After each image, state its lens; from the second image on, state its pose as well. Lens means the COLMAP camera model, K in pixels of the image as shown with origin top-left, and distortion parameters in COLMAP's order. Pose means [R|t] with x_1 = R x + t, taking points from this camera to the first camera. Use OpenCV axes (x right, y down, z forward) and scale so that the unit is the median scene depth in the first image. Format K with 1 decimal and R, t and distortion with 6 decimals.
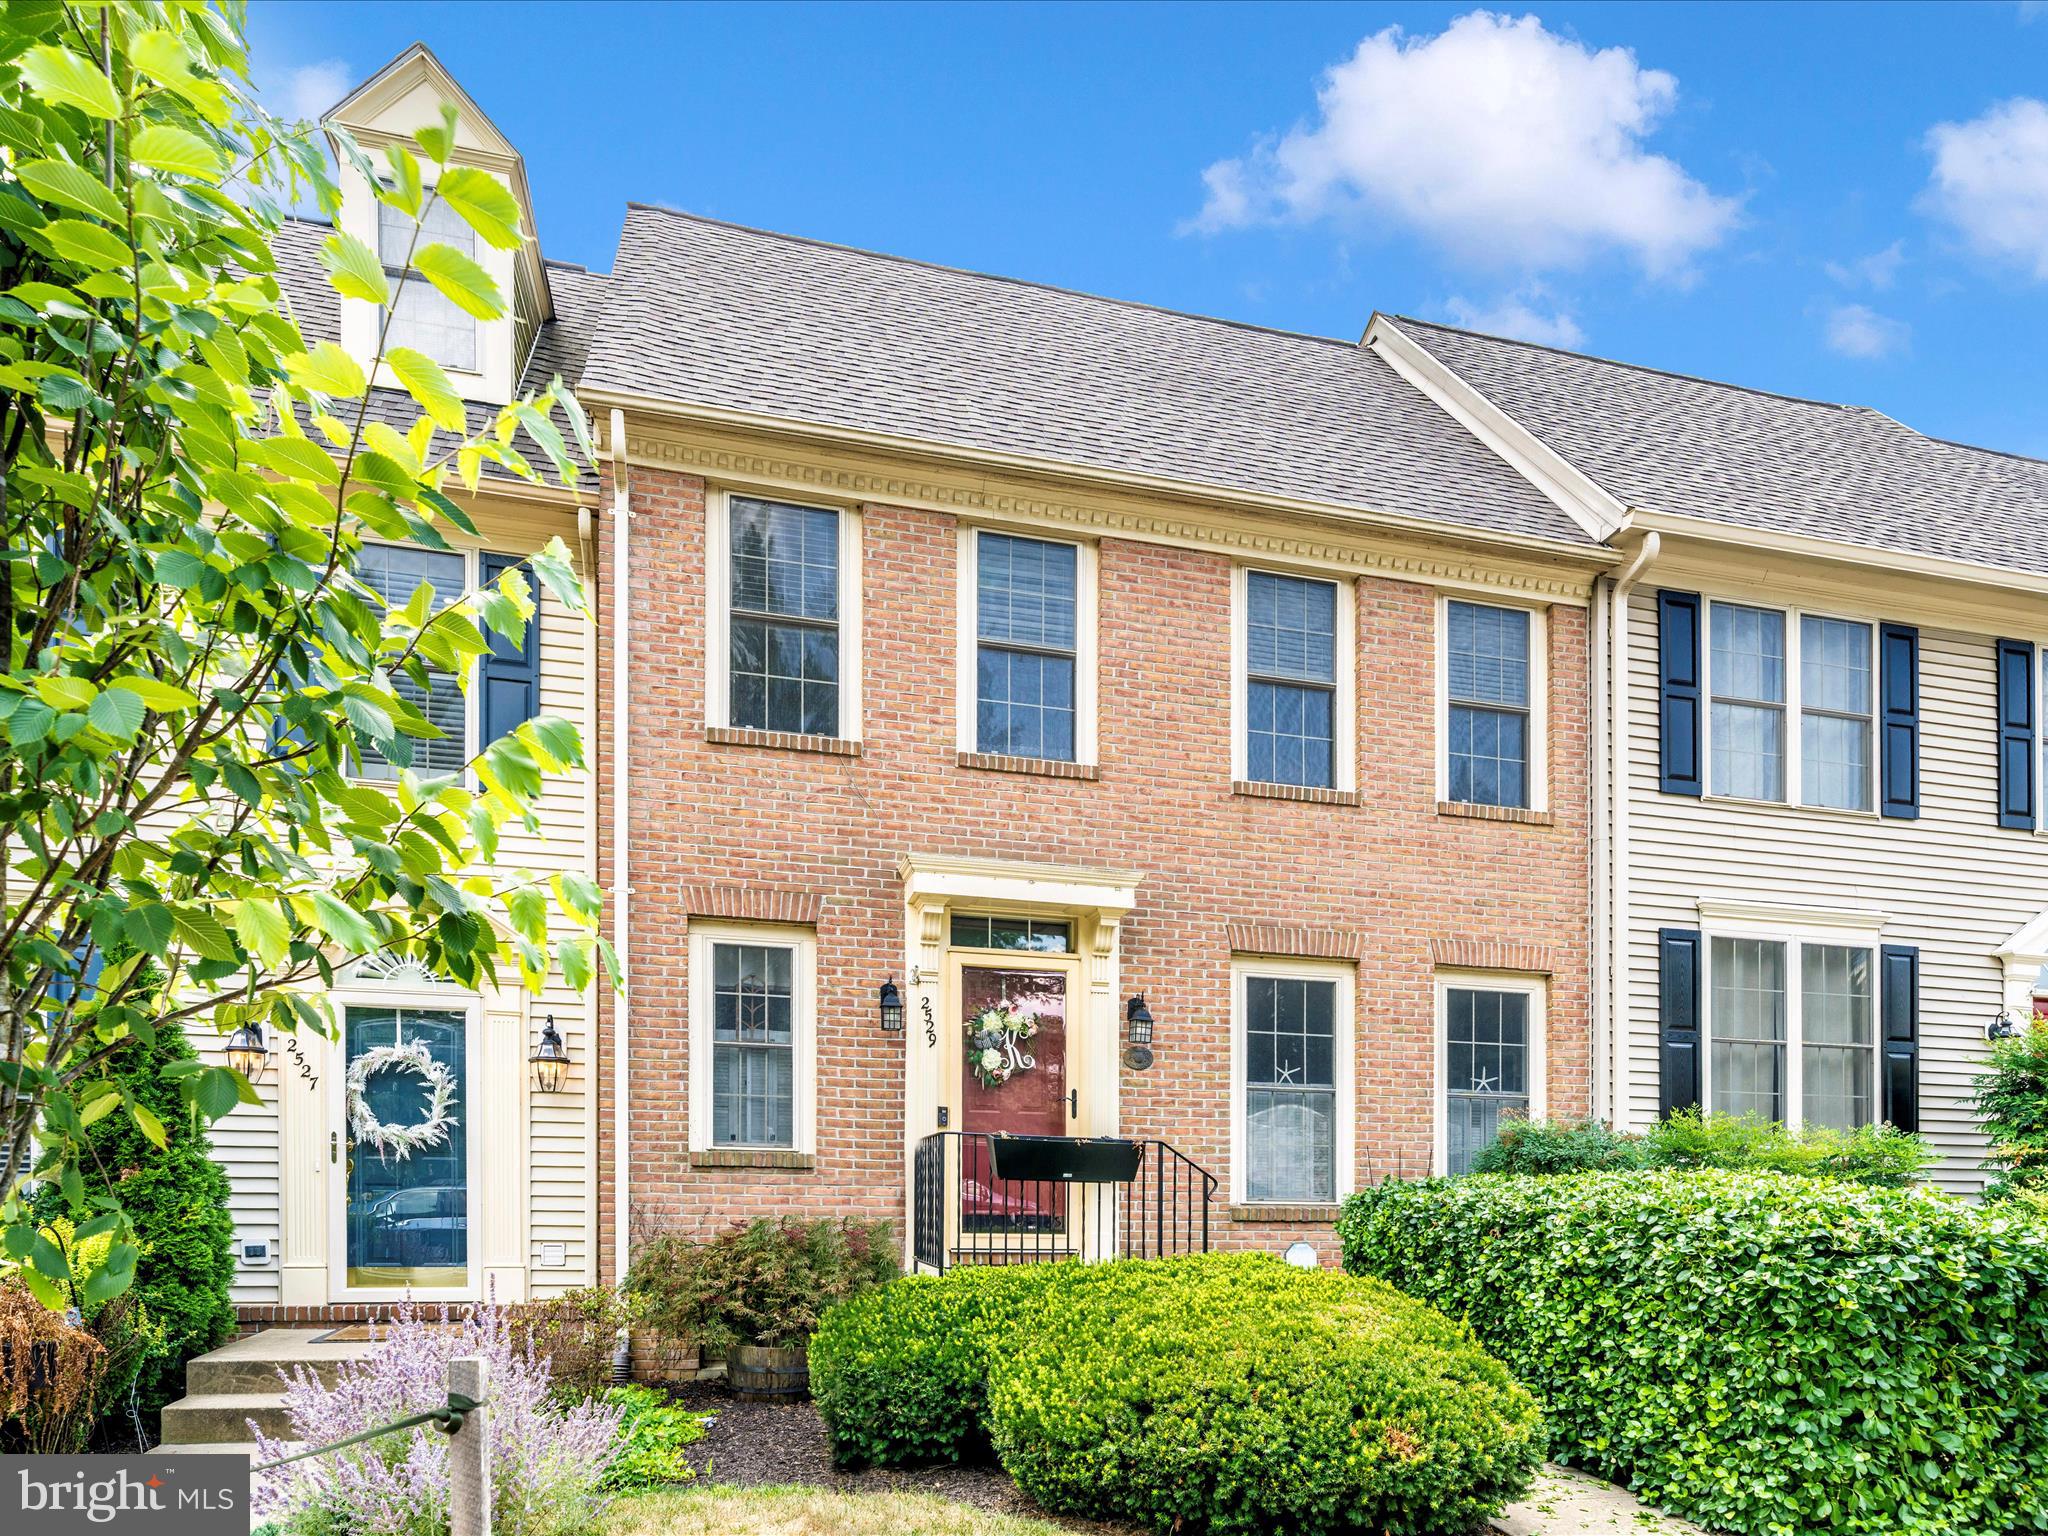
lens RADIAL K [[790.0, 0, 1031.3], [0, 790.0, 773.3], [0, 0, 1]] dist [0.002651, -0.000142]
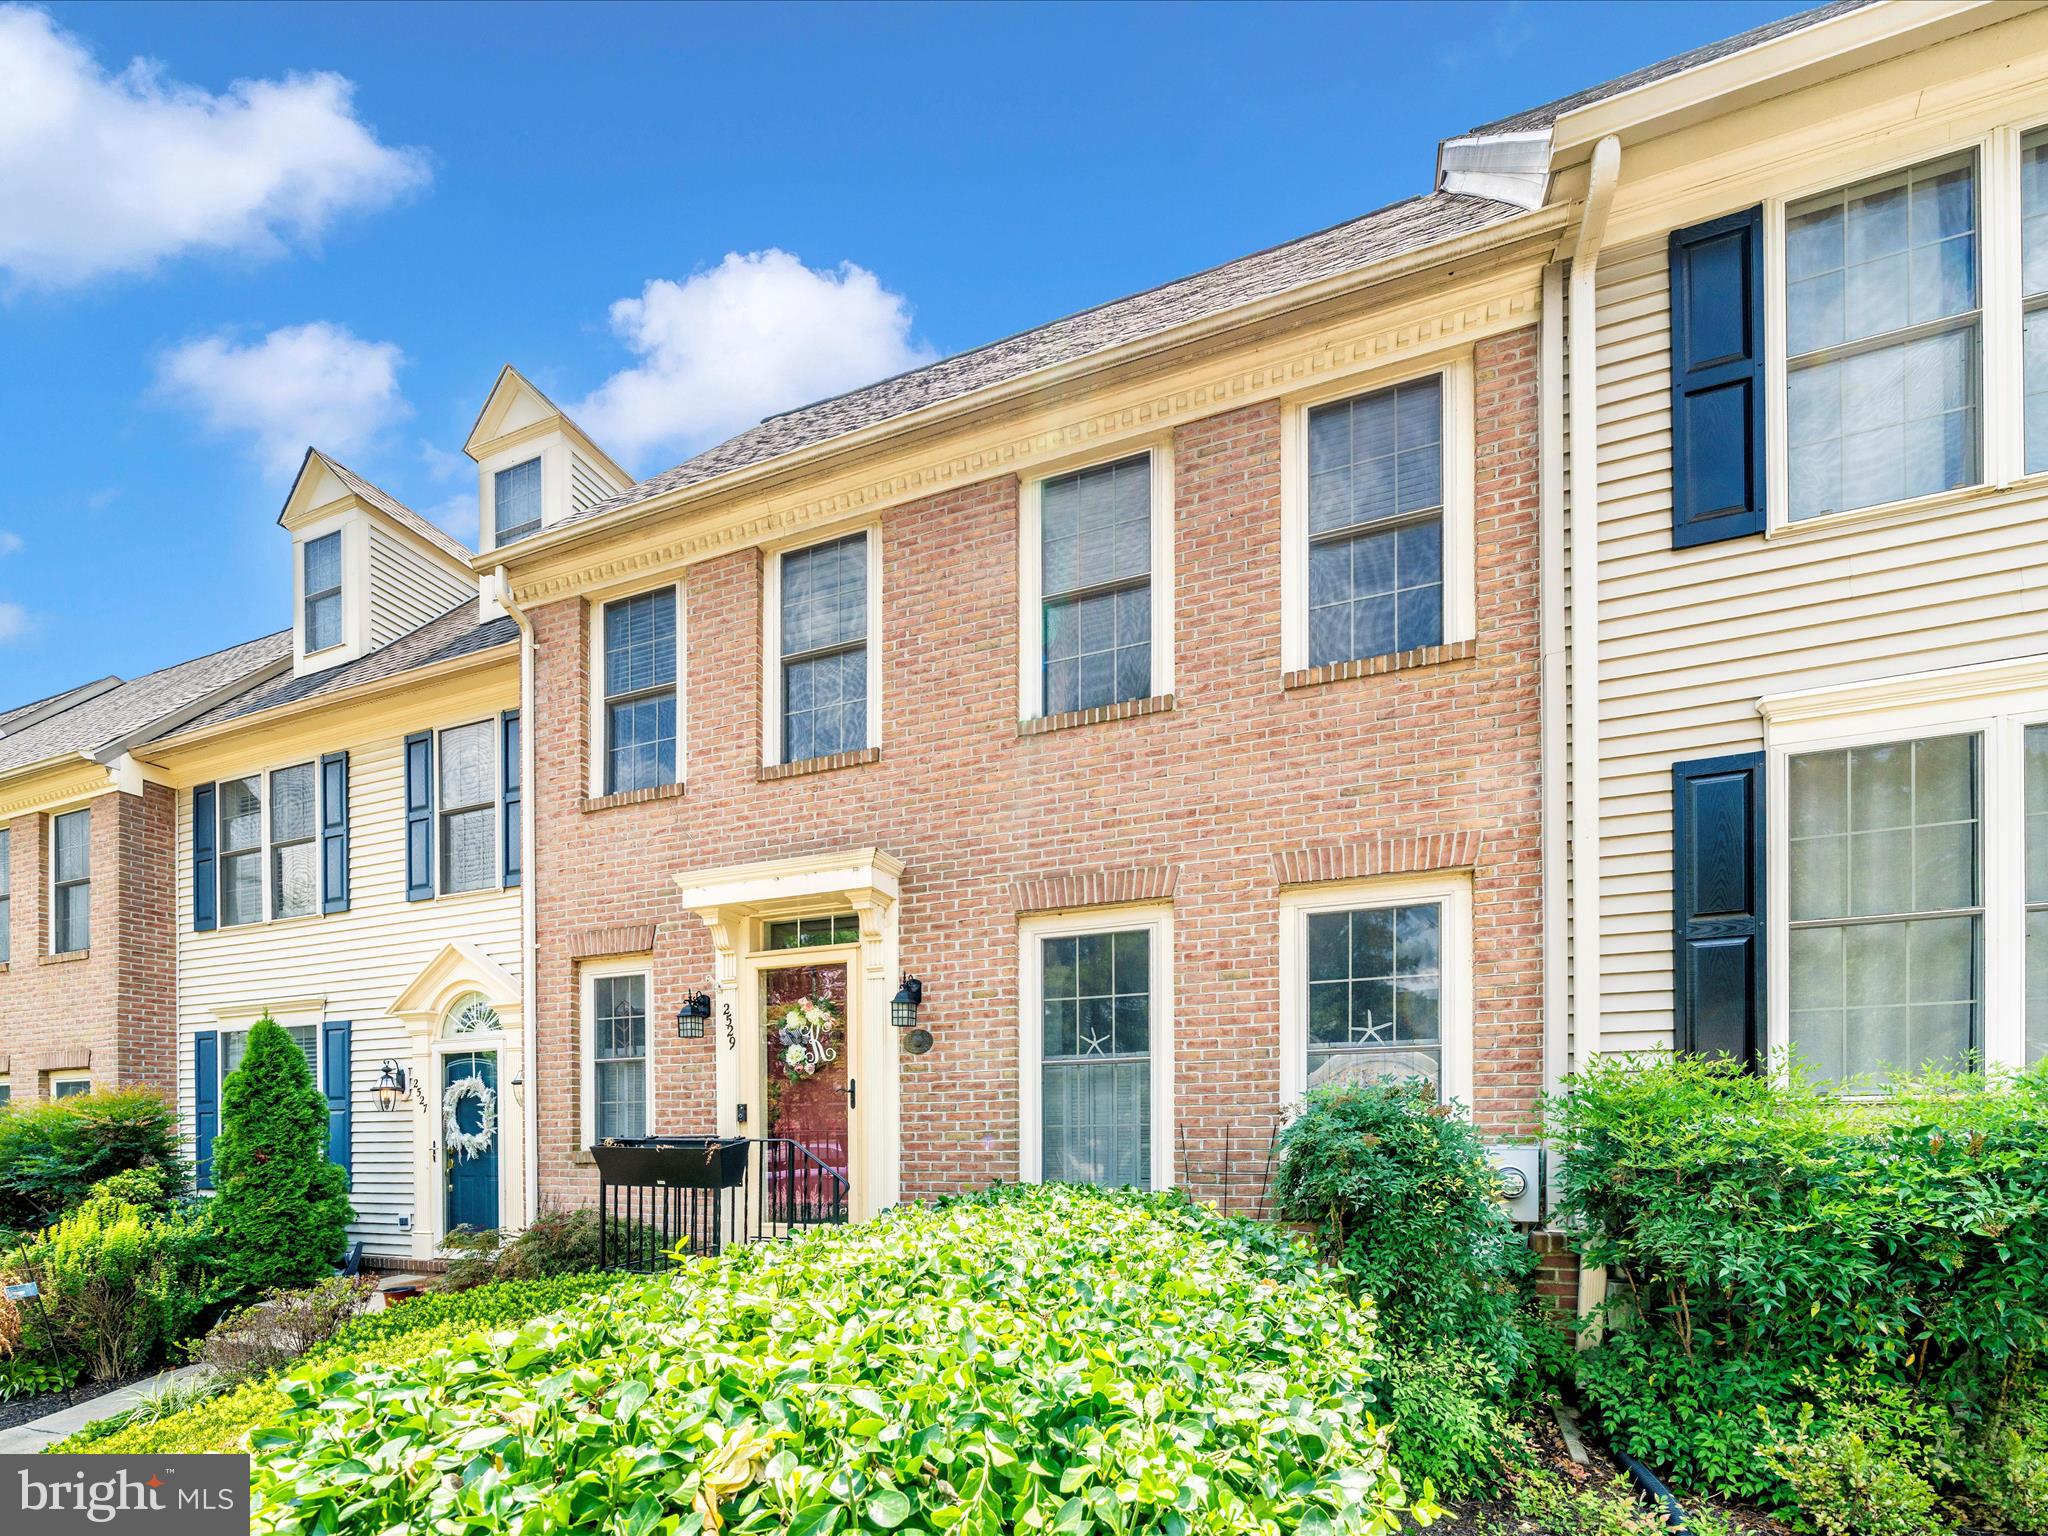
lens RADIAL K [[790.0, 0, 1031.3], [0, 790.0, 773.3], [0, 0, 1]] dist [0.002651, -0.000142]
pose [[0.859460, -0.236964, -0.452965, 0.703947], [0.246539, 0.968356, -0.038800, 0.110586], [0.447825, -0.078326, 0.890684, 0.224597]]
